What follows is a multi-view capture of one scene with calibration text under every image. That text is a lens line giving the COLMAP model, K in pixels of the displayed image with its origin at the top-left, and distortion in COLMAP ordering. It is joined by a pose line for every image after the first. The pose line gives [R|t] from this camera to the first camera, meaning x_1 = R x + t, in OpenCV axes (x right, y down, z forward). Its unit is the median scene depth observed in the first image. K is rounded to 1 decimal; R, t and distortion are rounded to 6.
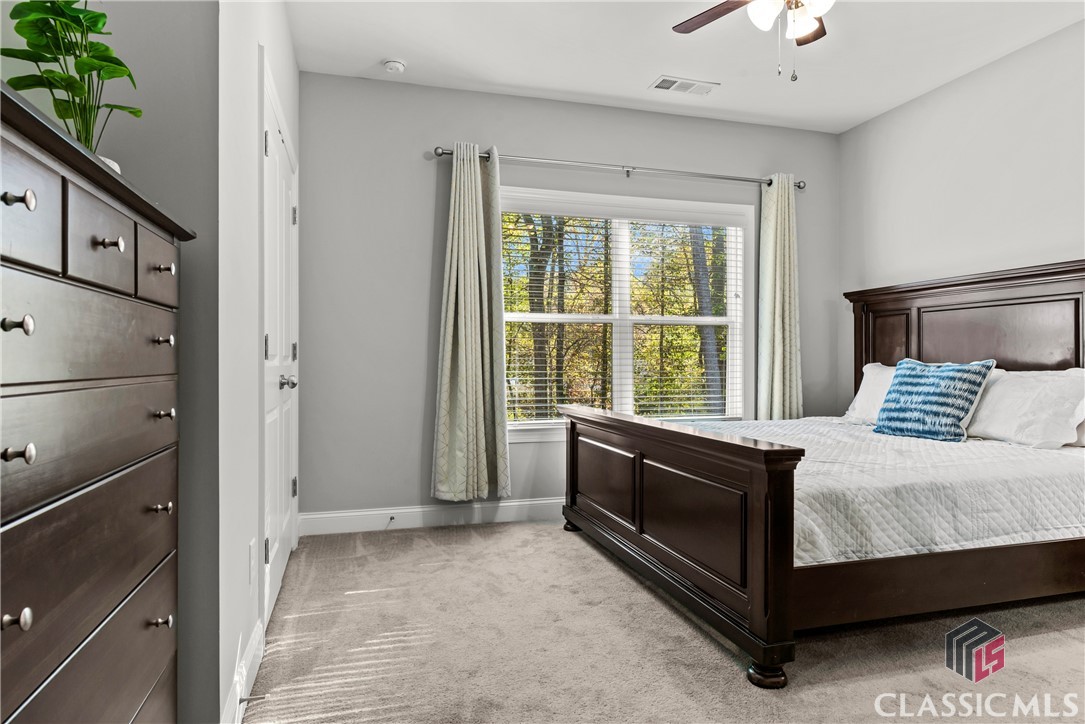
lens RADIAL K [[635.4, 0, 539.7], [0, 635.4, 367.6], [0, 0, 1]] dist [0.000304, -0.000129]
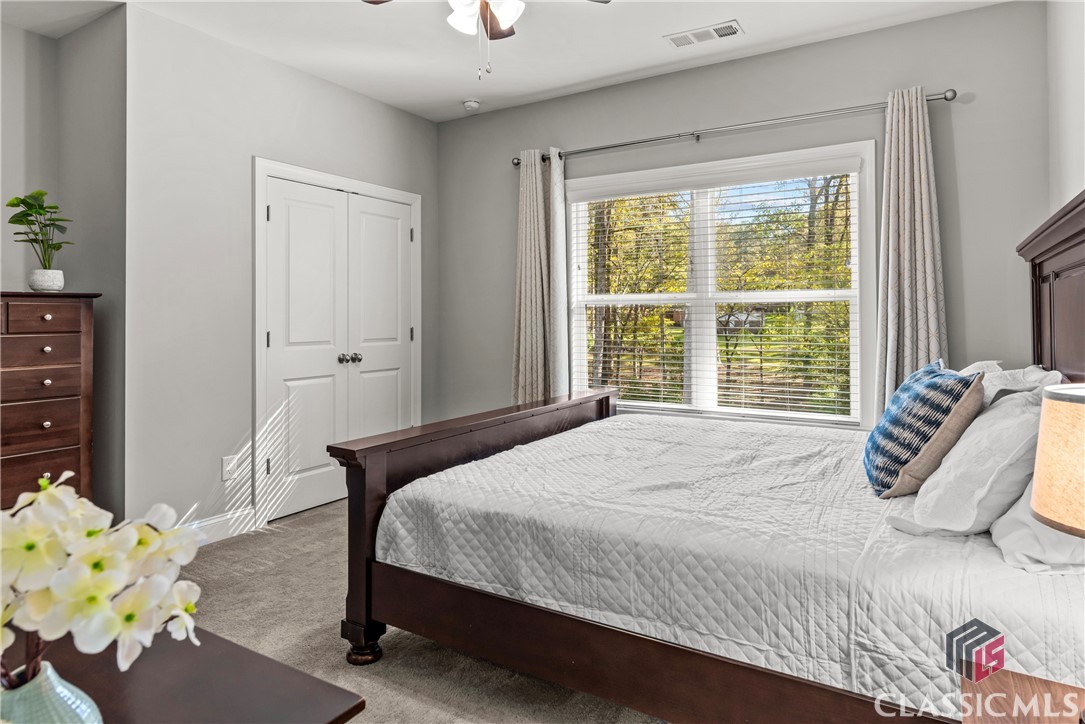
lens RADIAL K [[627.0, 0, 543.9], [0, 627.0, 313.4], [0, 0, 1]] dist [-0.001139, -0.000315]
pose [[0.679824, -0.005656, -0.733353, 1.199479], [-0.002823, 0.999943, -0.010329, -0.081803], [0.733370, 0.009092, 0.679769, 0.424474]]
